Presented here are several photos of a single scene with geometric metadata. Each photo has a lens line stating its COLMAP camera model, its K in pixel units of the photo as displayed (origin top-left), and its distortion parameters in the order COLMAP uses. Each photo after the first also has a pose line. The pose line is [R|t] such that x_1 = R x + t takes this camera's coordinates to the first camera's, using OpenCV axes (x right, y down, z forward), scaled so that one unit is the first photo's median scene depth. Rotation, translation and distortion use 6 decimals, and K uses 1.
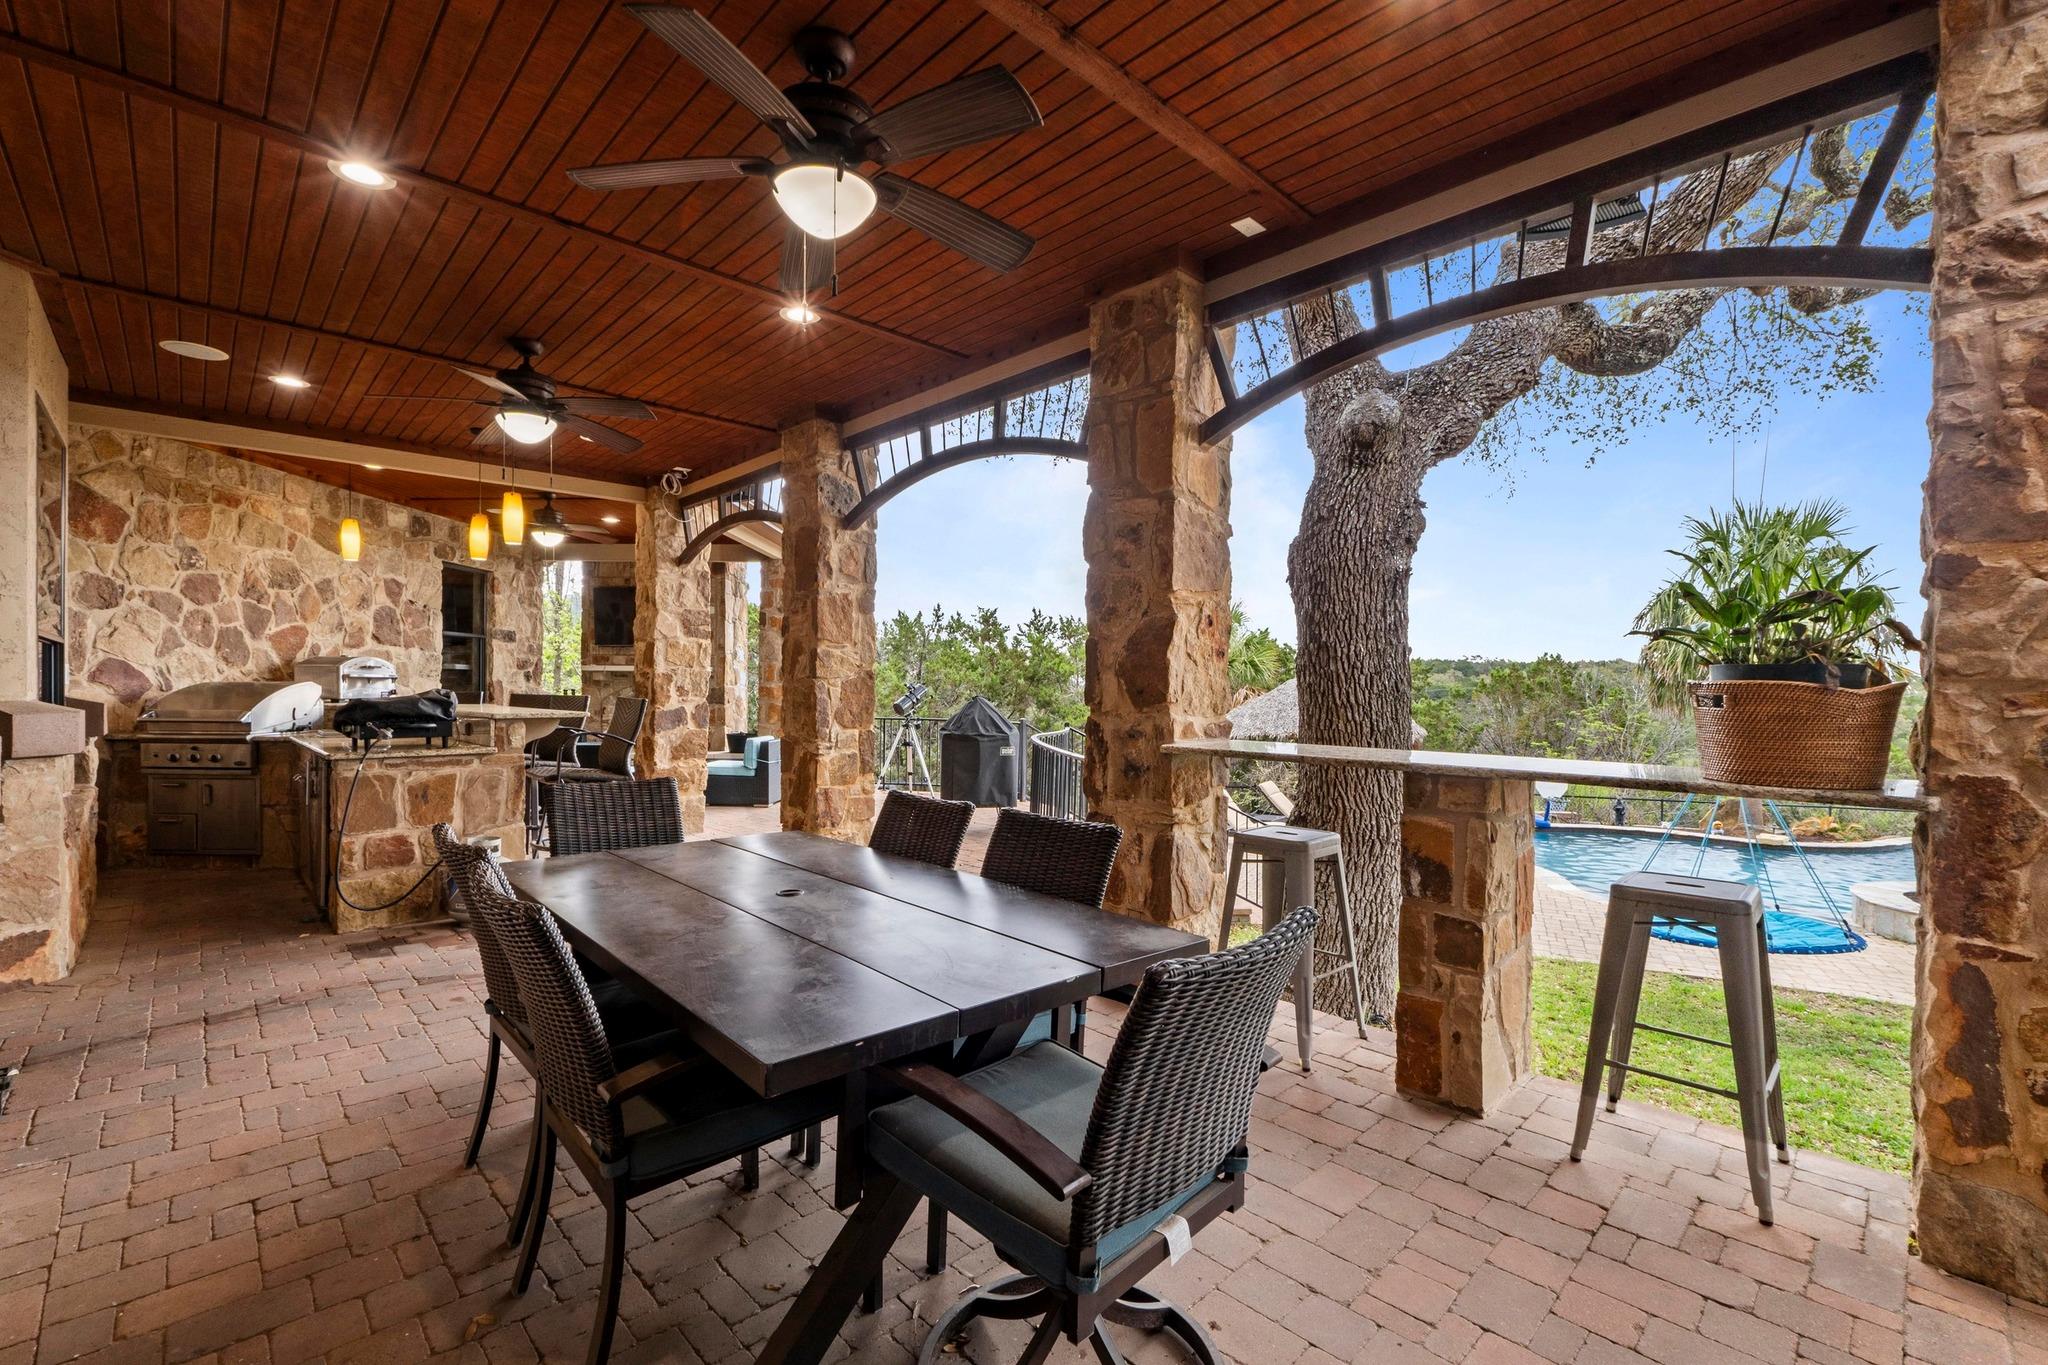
lens RADIAL K [[892.7, 0, 1063.6], [0, 892.7, 692.6], [0, 0, 1]] dist [-0.000305, -0.000107]
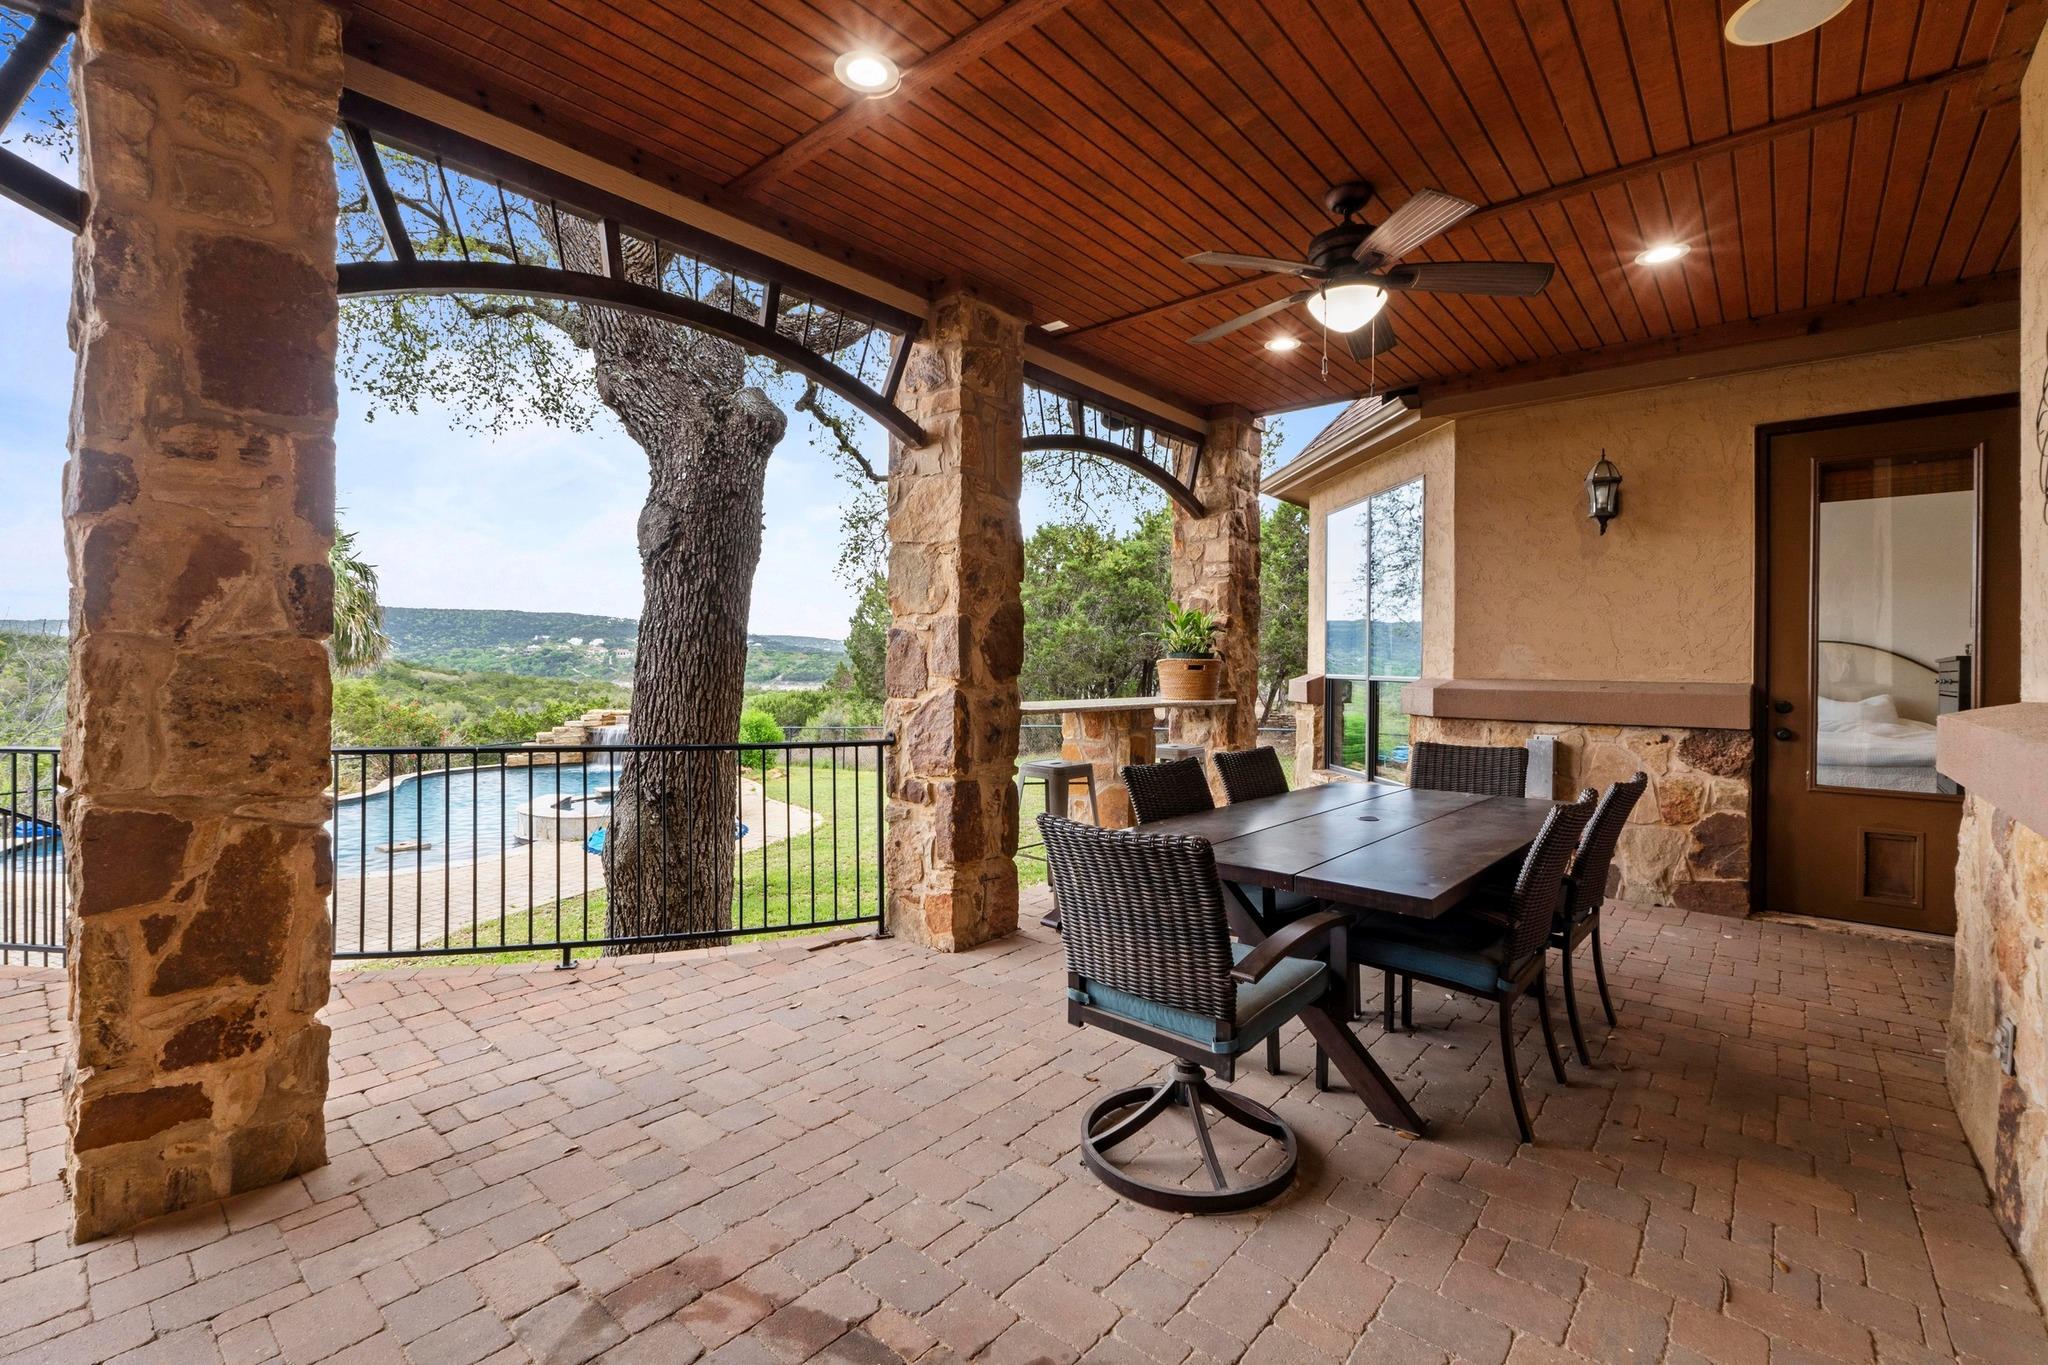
lens RADIAL K [[890.4, 0, 1020.2], [0, 890.4, 659.2], [0, 0, 1]] dist [-0.003135, 0.000031]
pose [[-0.060693, -0.004769, 0.998145, -1.054054], [-0.001256, 0.999988, 0.004702, -0.014612], [-0.998156, -0.000968, -0.060698, 1.035443]]
